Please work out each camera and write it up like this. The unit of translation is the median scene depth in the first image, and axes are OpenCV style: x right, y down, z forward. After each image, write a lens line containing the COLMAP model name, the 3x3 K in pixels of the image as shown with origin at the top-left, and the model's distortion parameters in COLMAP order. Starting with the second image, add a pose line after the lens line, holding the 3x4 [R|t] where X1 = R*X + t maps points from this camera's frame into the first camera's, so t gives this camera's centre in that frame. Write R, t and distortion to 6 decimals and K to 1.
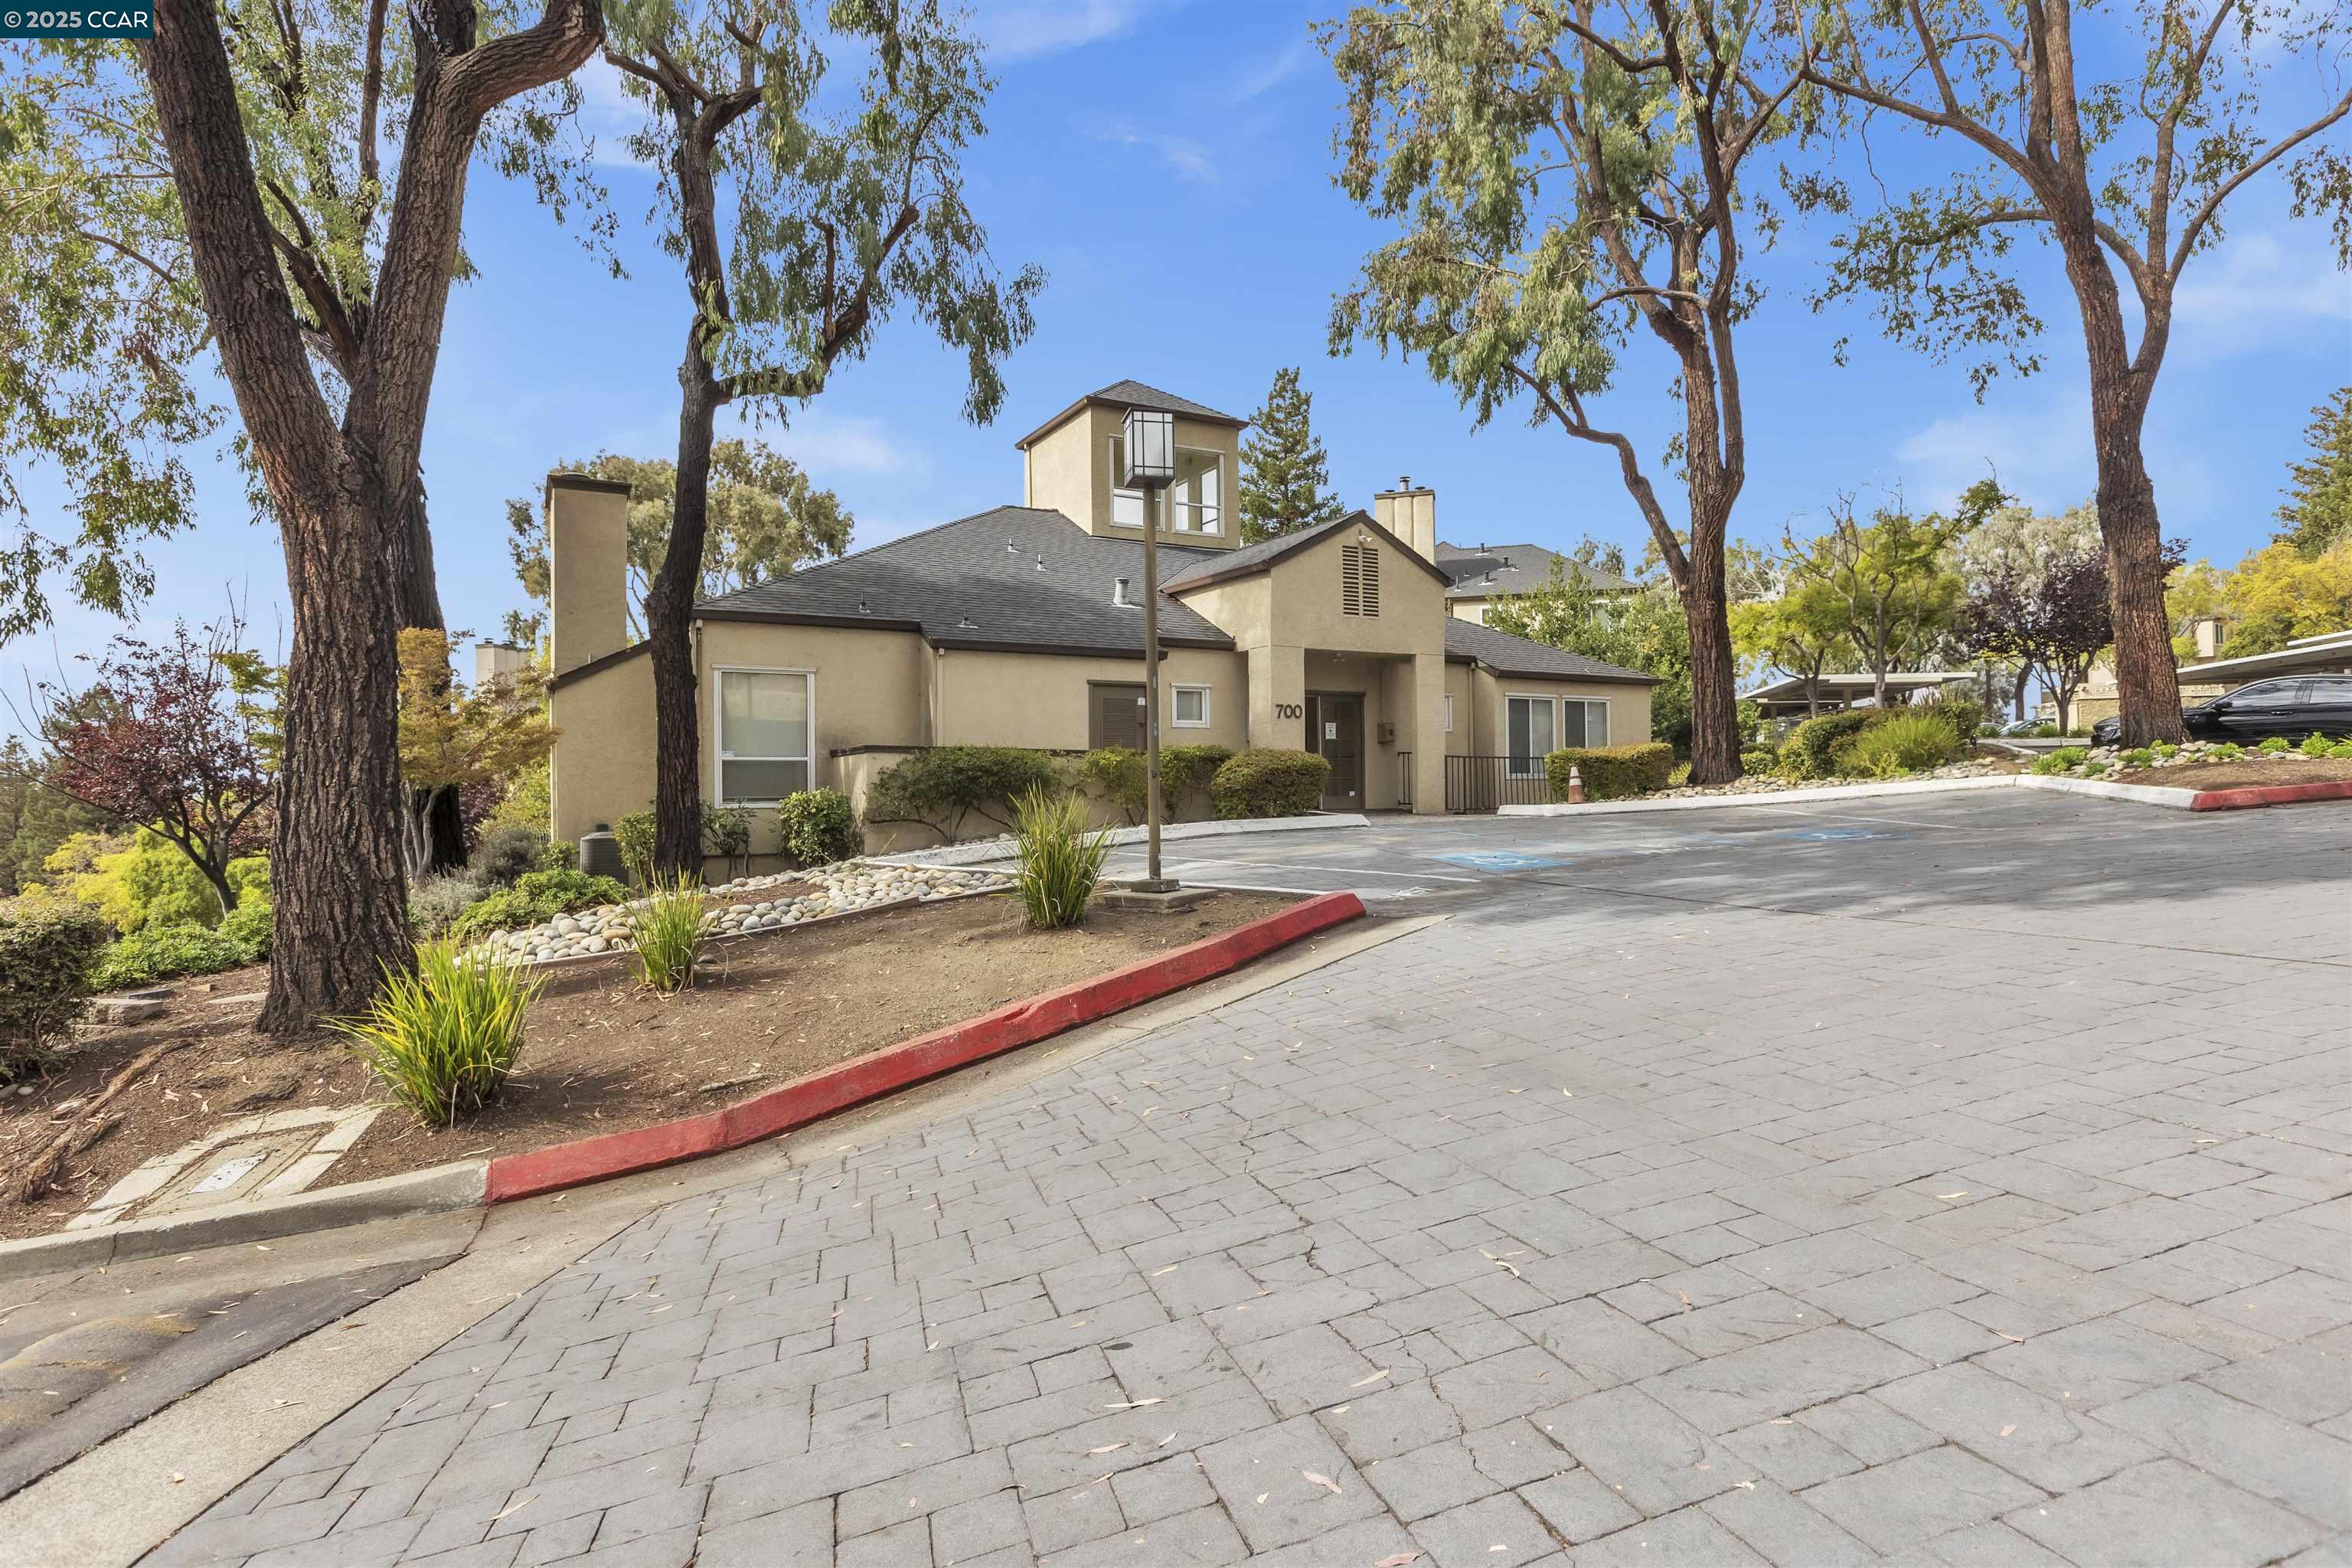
lens RADIAL K [[1072.1, 0, 1180.7], [0, 1072.1, 773.2], [0, 0, 1]] dist [-0.000394, 0.001052]
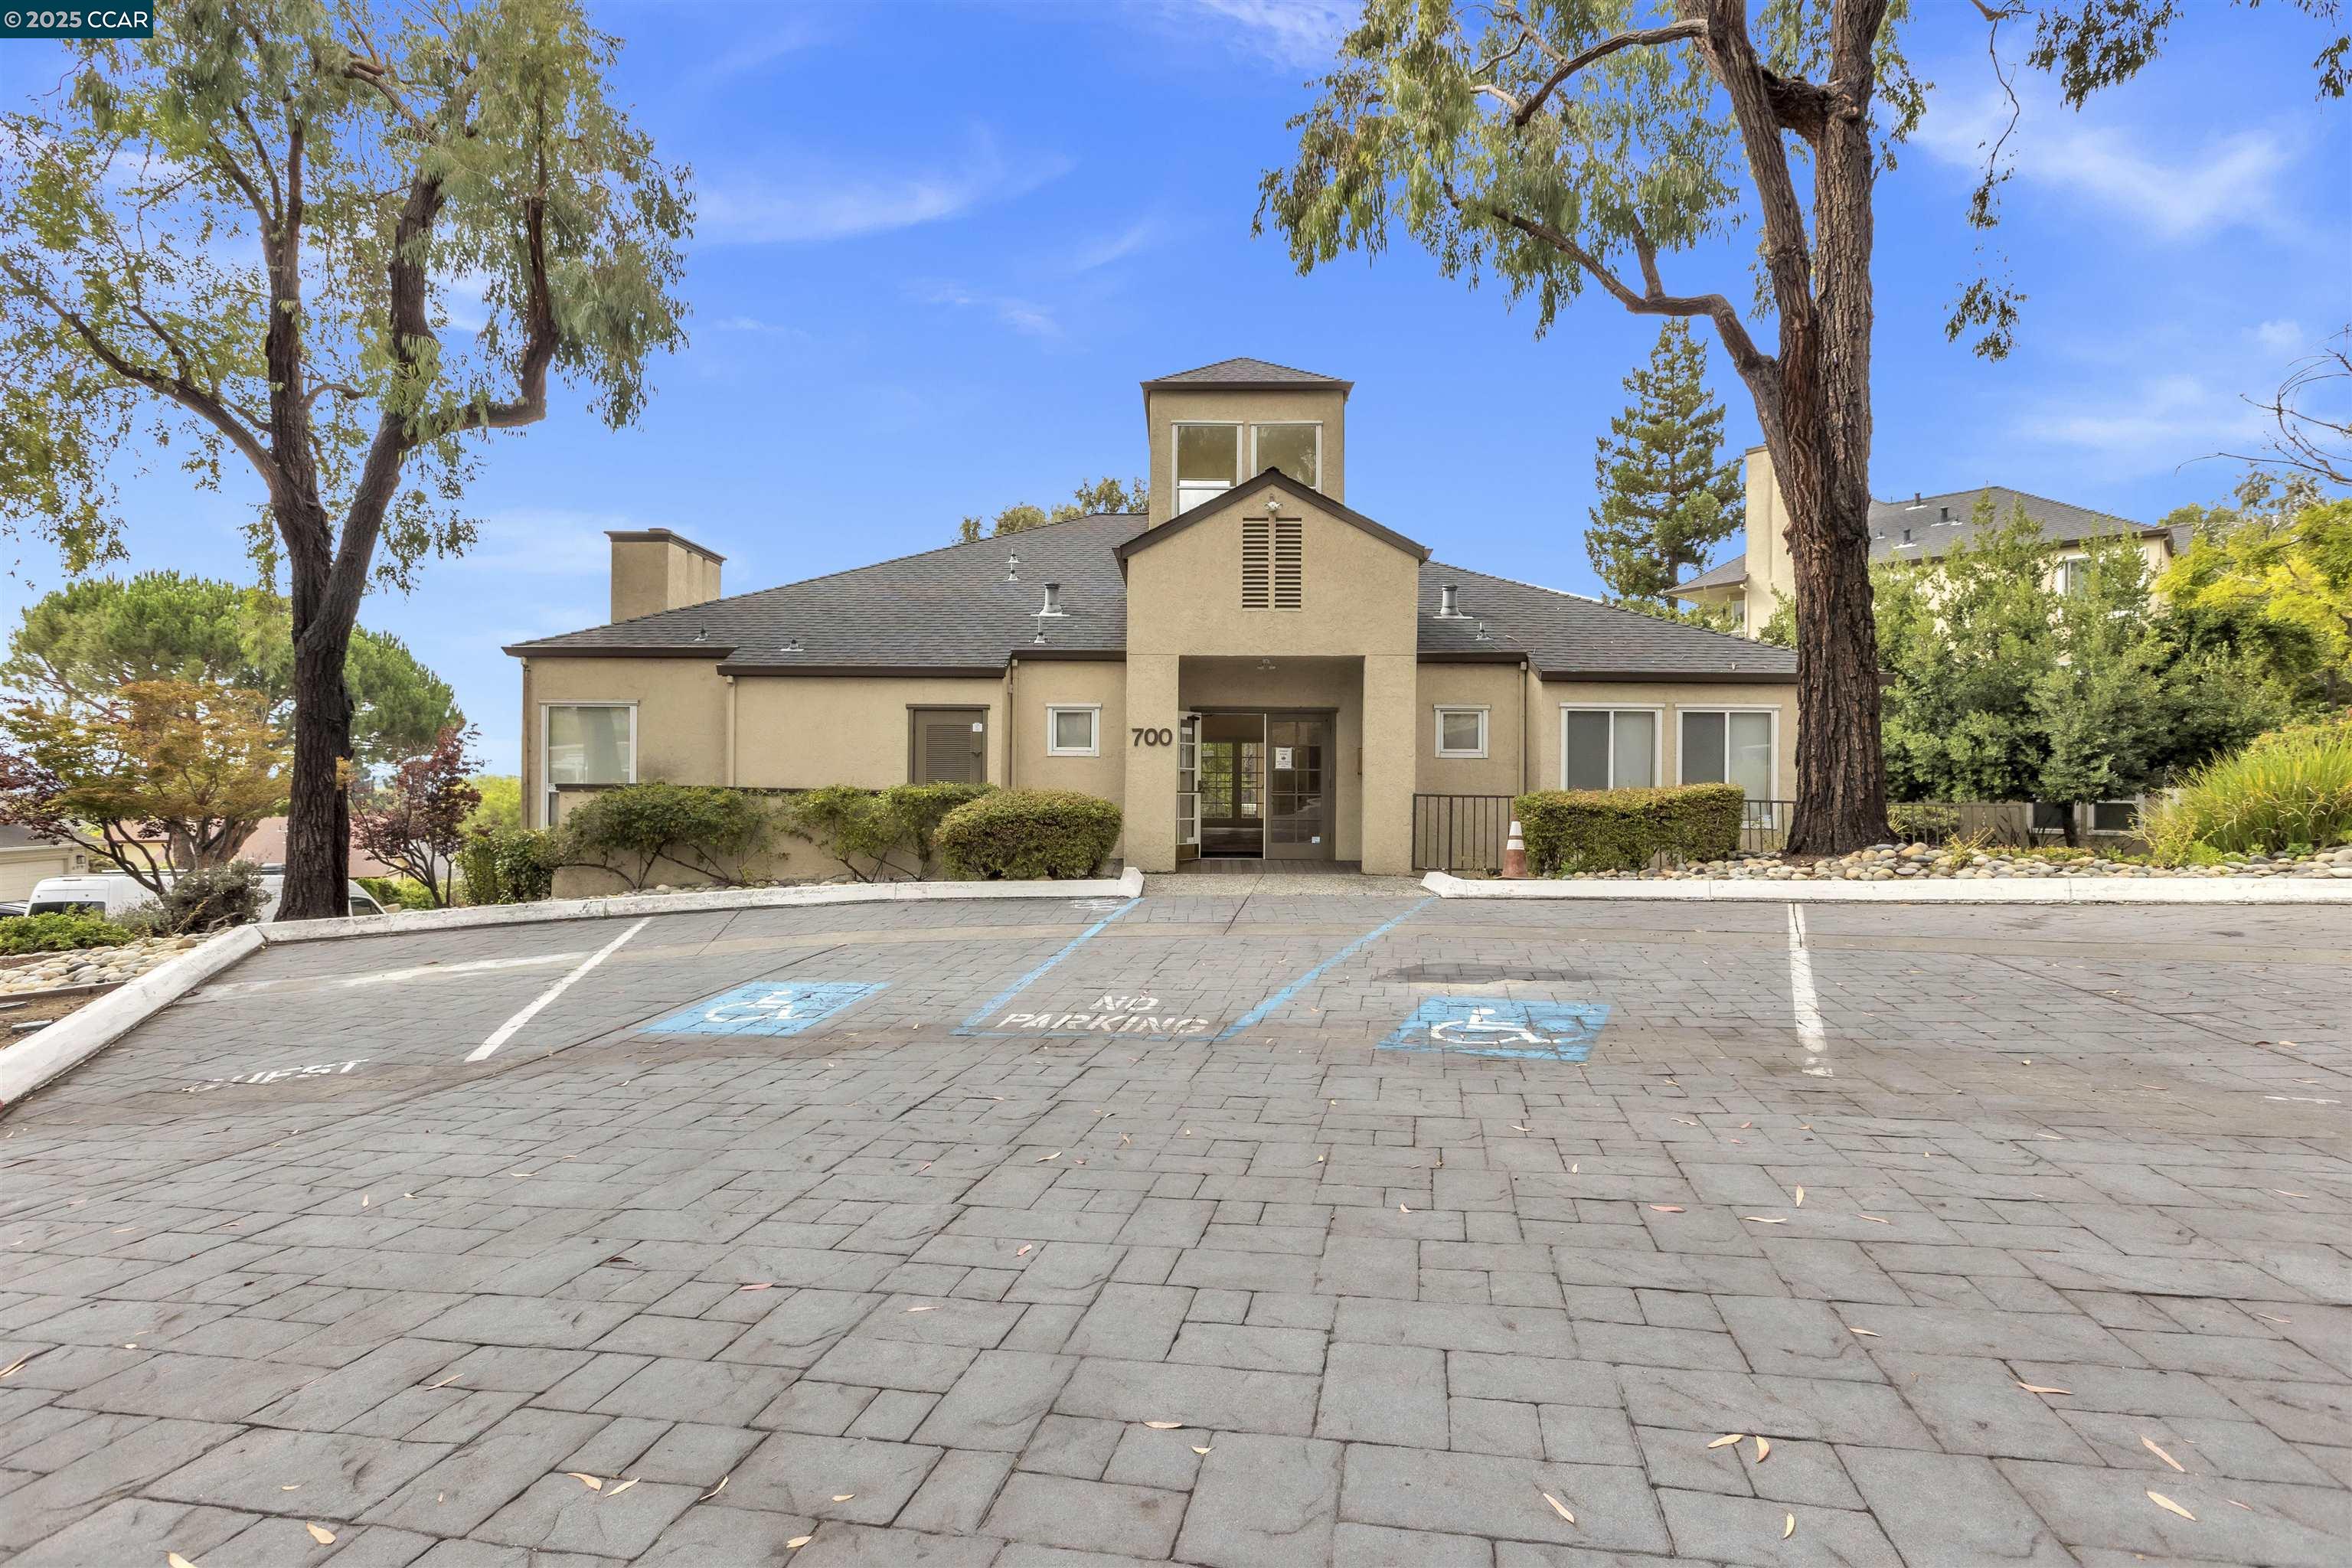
lens RADIAL K [[1072.1, 0, 1180.7], [0, 1072.1, 773.2], [0, 0, 1]] dist [-0.000394, 0.001052]
pose [[0.878553, 0.012685, -0.477476, 0.487022], [-0.012391, 0.999916, 0.003765, -0.034470], [0.477483, 0.002609, 0.878637, 0.316289]]
